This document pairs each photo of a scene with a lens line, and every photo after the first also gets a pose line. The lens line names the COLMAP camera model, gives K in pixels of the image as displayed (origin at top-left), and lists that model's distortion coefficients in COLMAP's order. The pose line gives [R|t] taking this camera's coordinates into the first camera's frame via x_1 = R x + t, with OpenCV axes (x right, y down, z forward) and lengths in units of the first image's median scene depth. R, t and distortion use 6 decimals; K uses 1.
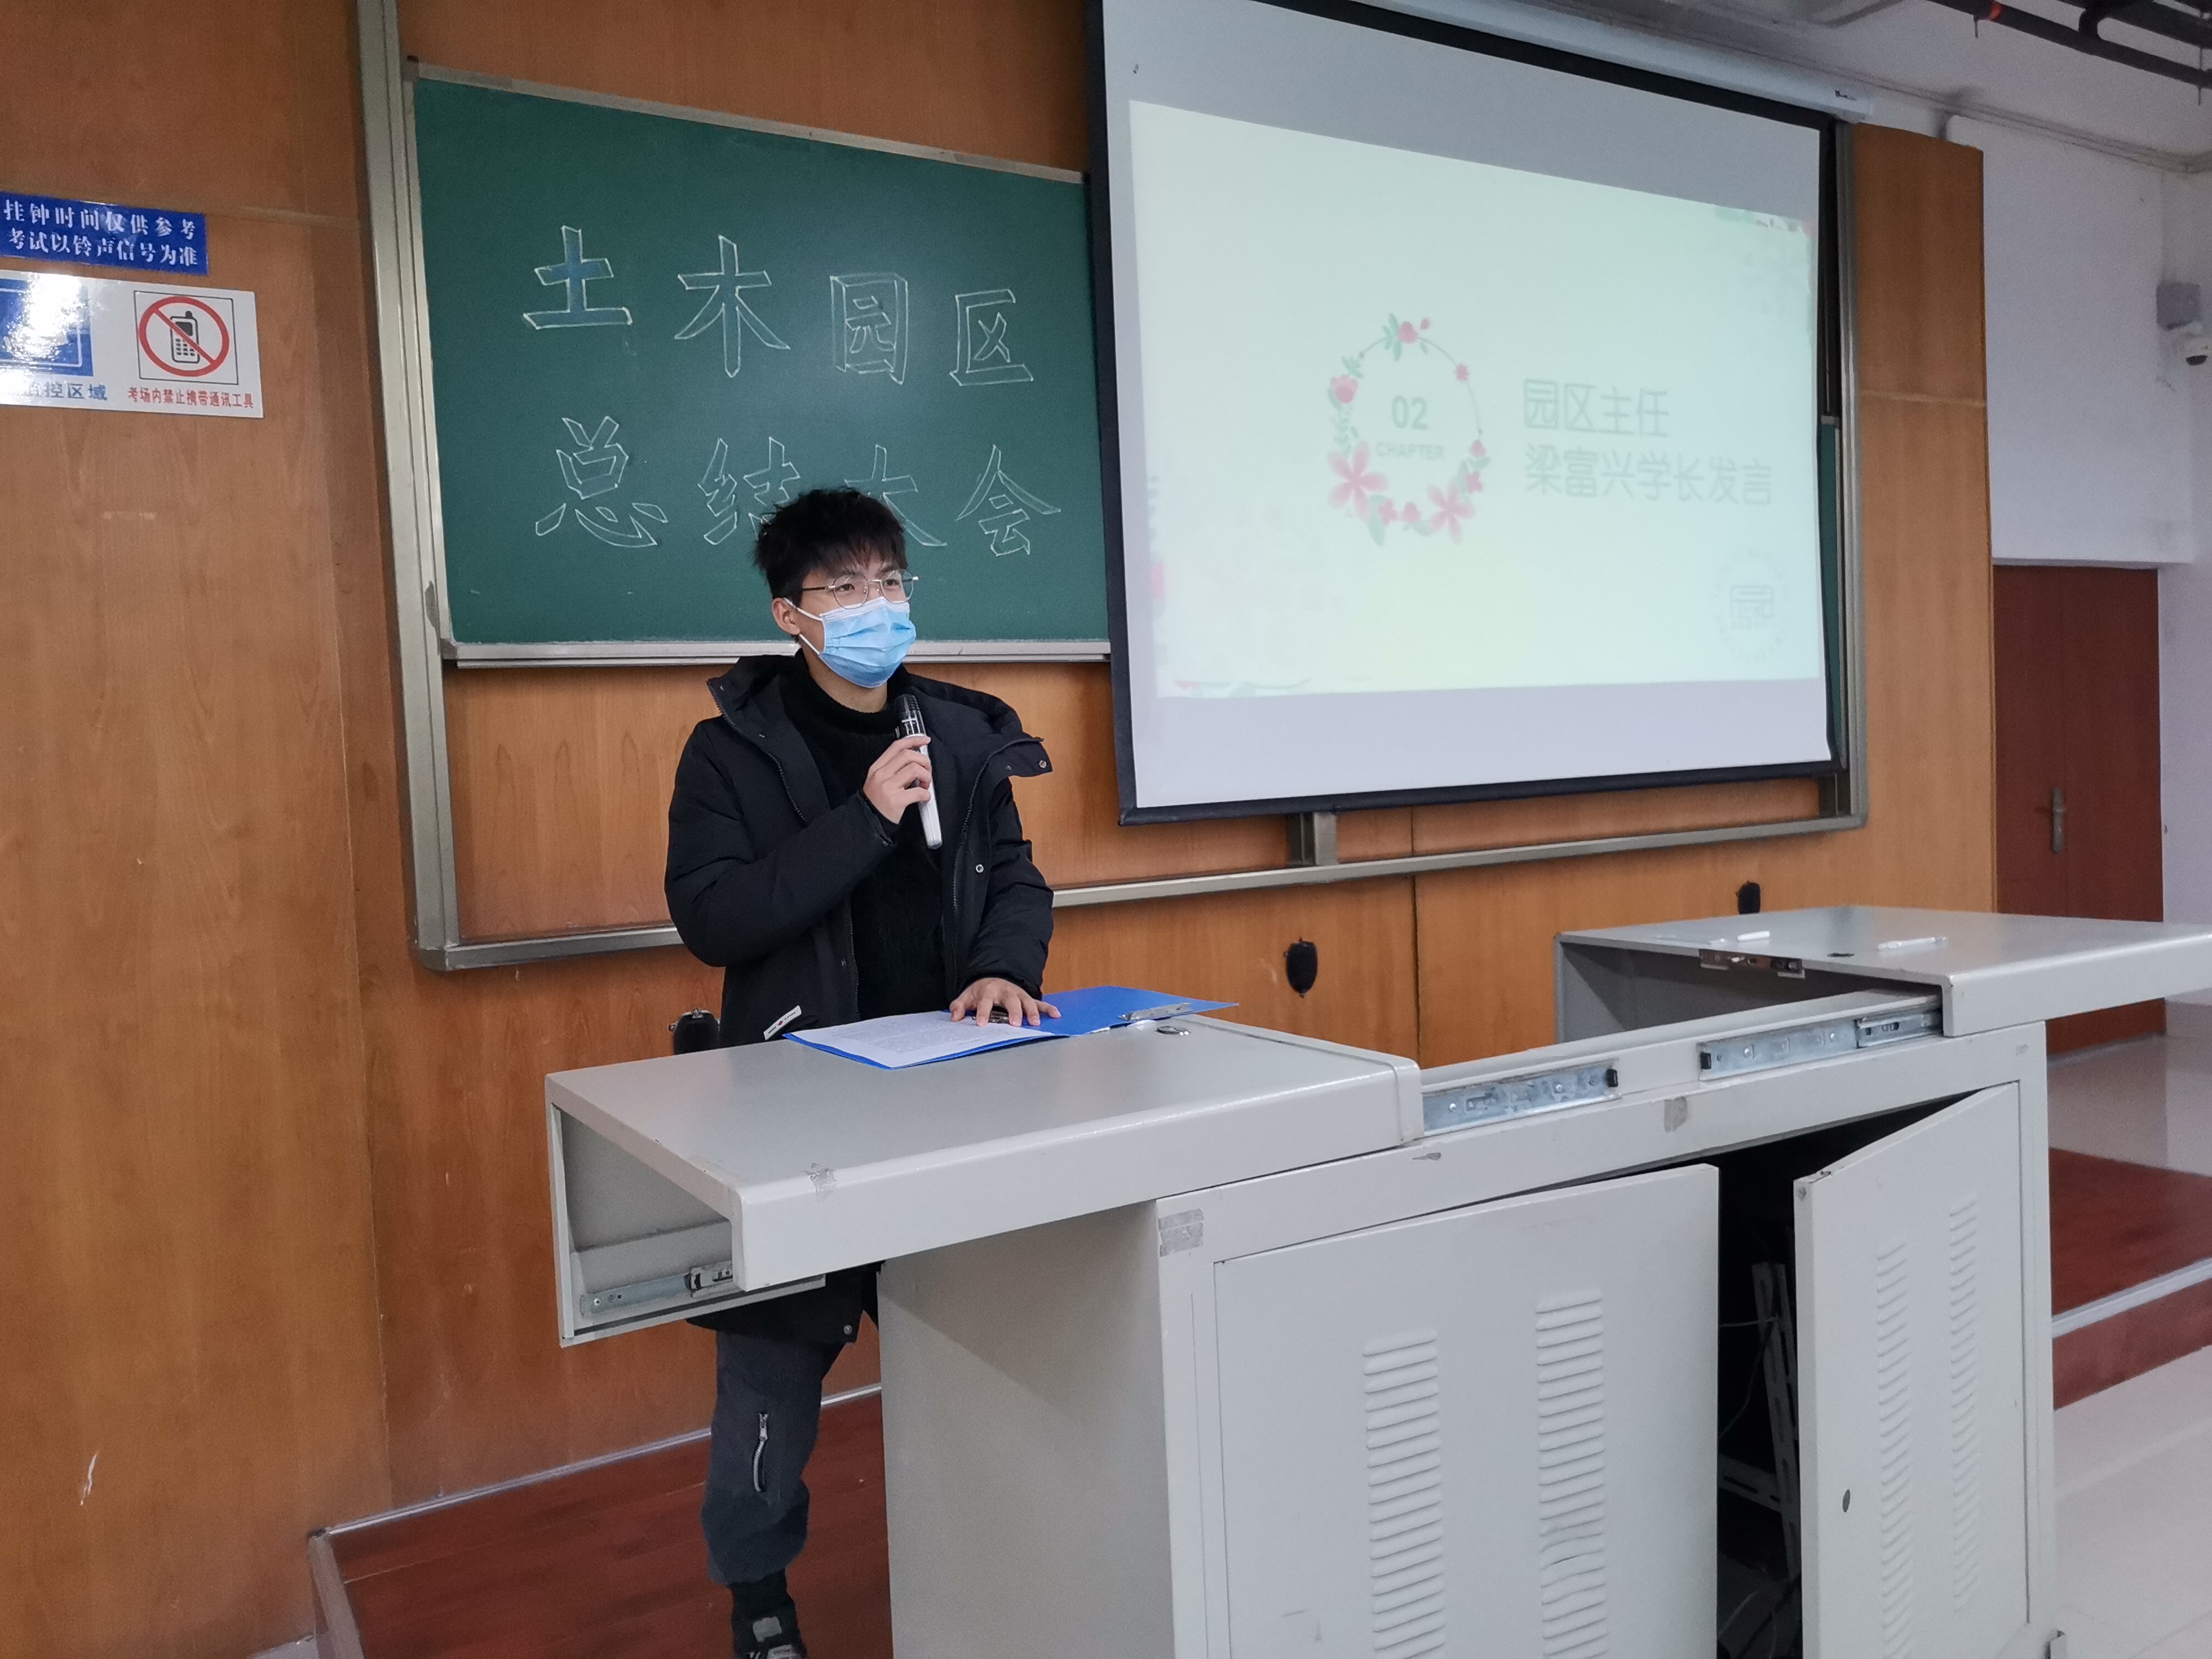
lens RADIAL K [[1632.3, 0, 1106.0], [0, 1632.3, 829.5], [0, 0, 1]] dist [0.081588, -0.081936]
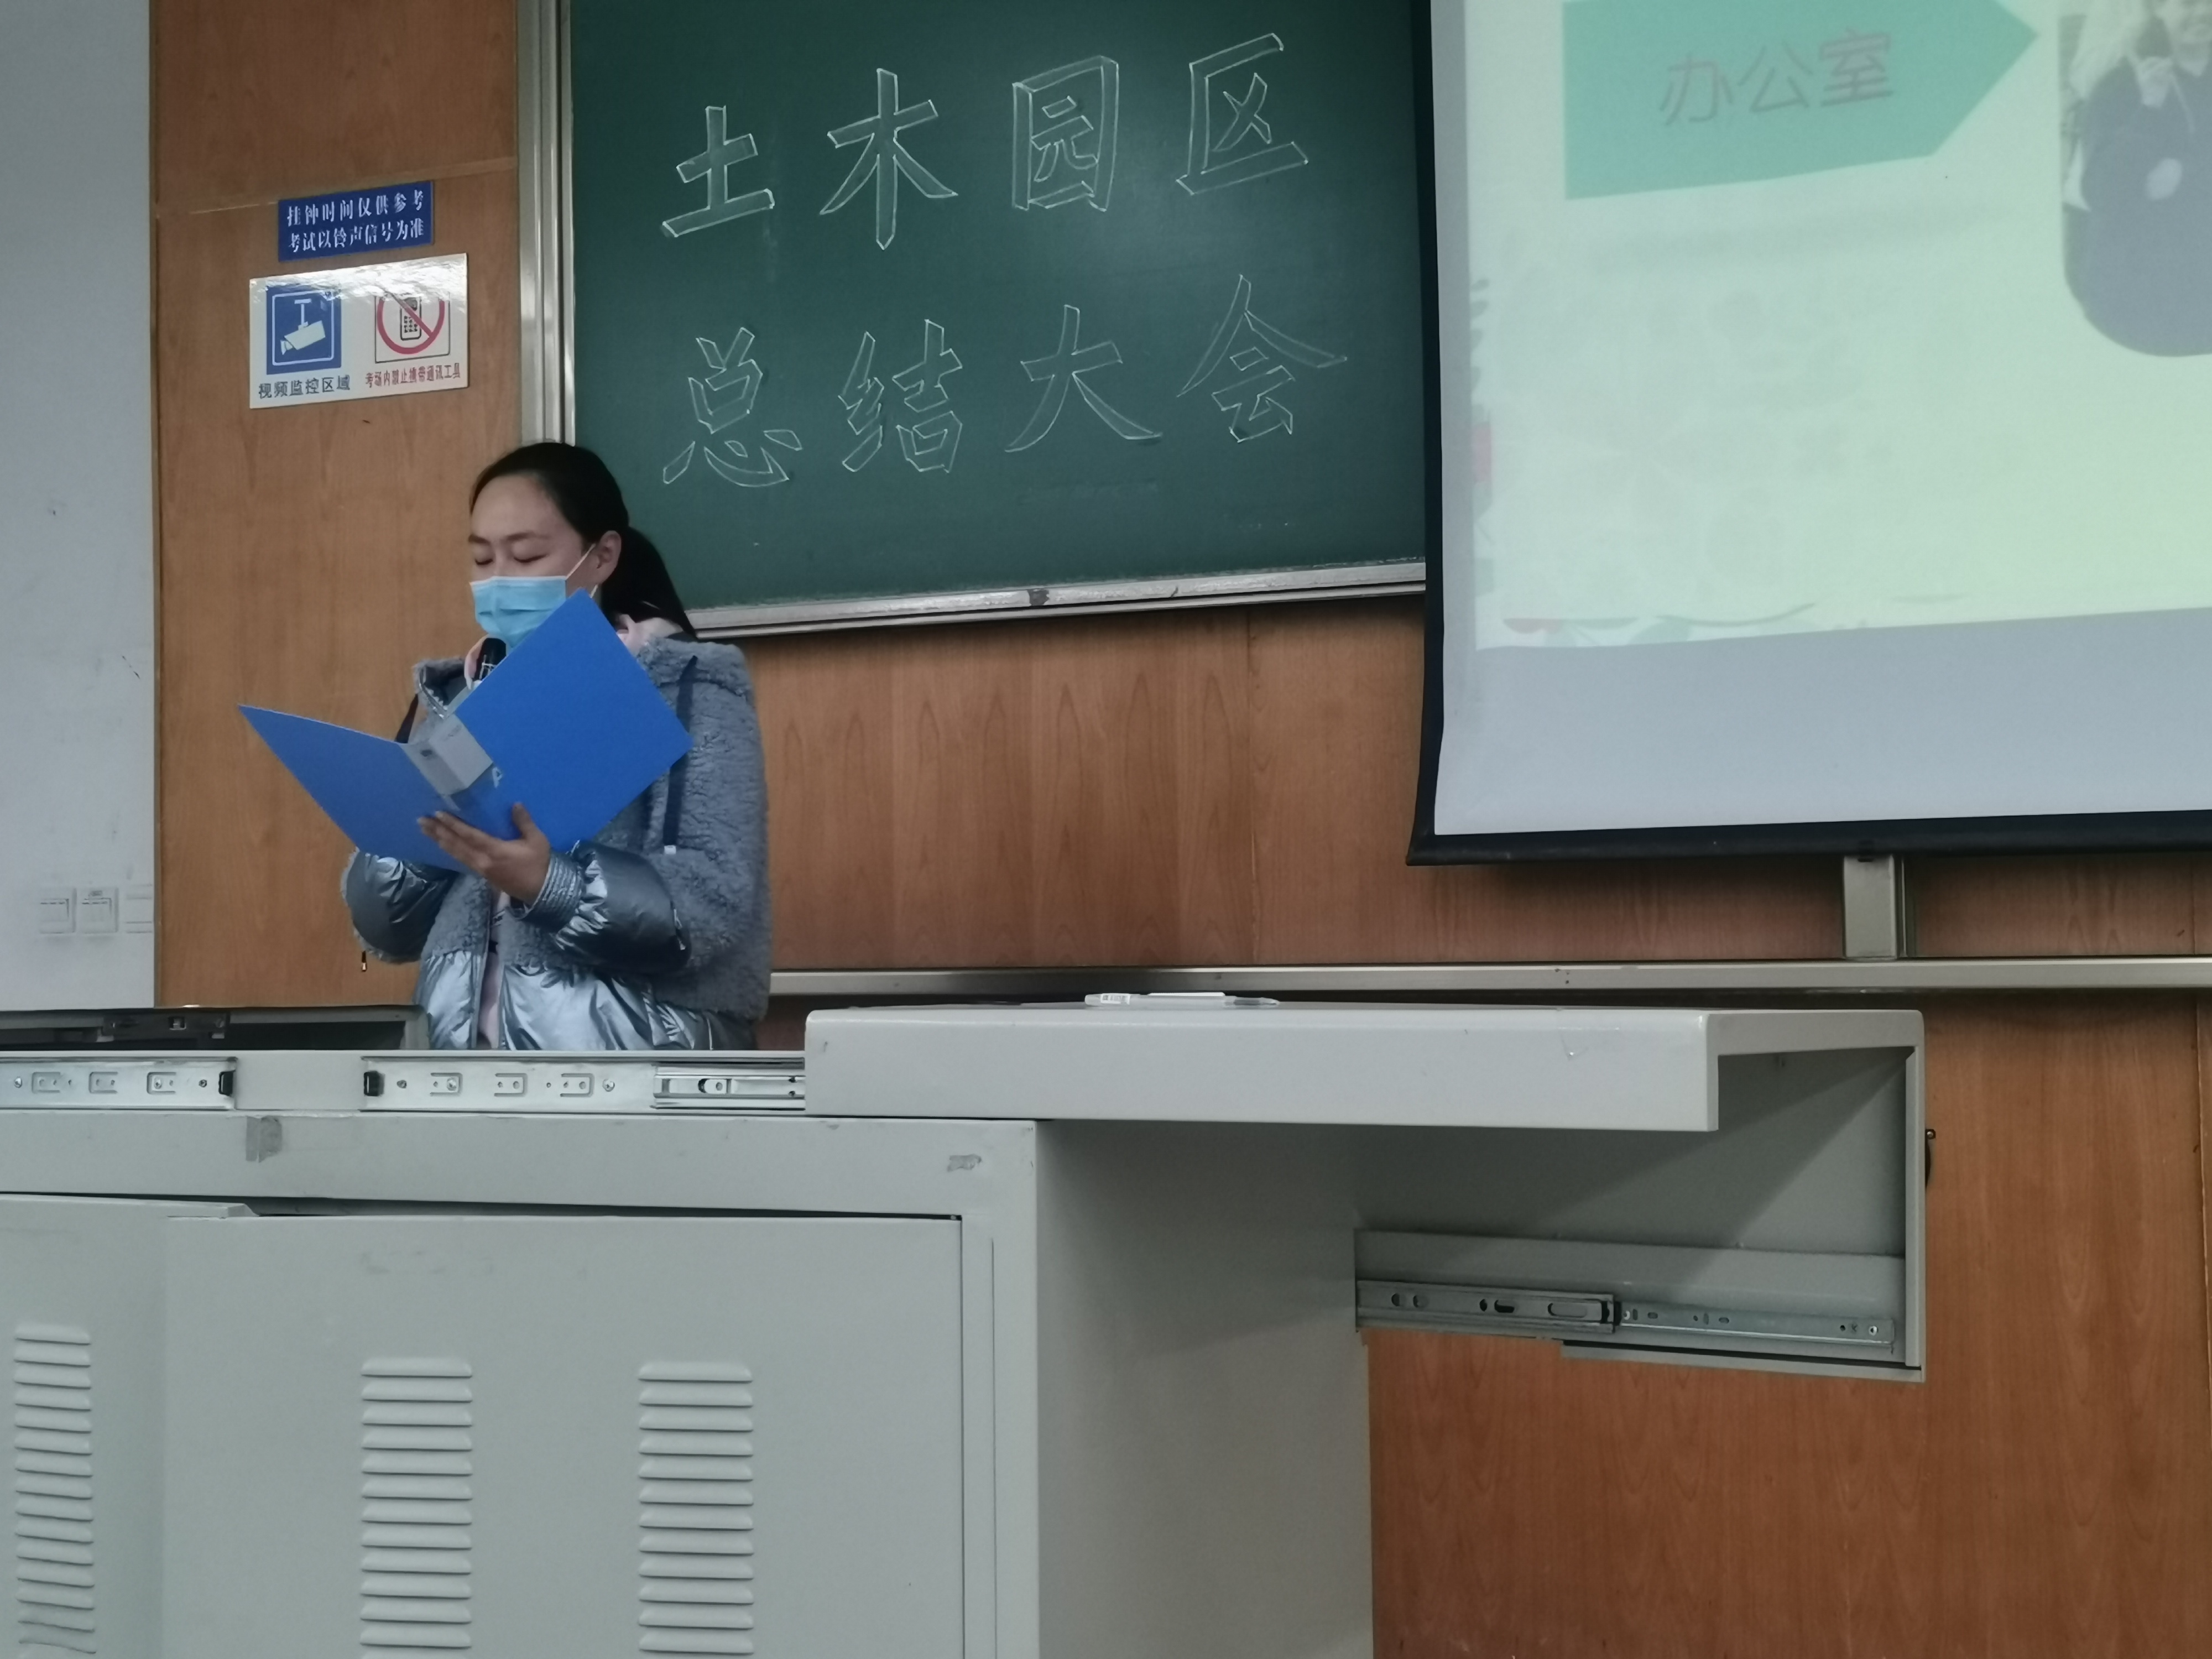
lens RADIAL K [[3113.2, 0, 1106.0], [0, 3113.2, 829.5], [0, 0, 1]] dist [0.134064, -0.037495]
pose [[0.559442, 0.001090, -0.828869, 1.068763], [-0.055761, 0.997783, -0.036323, 0.039118], [0.826992, 0.066539, 0.558262, 0.315465]]
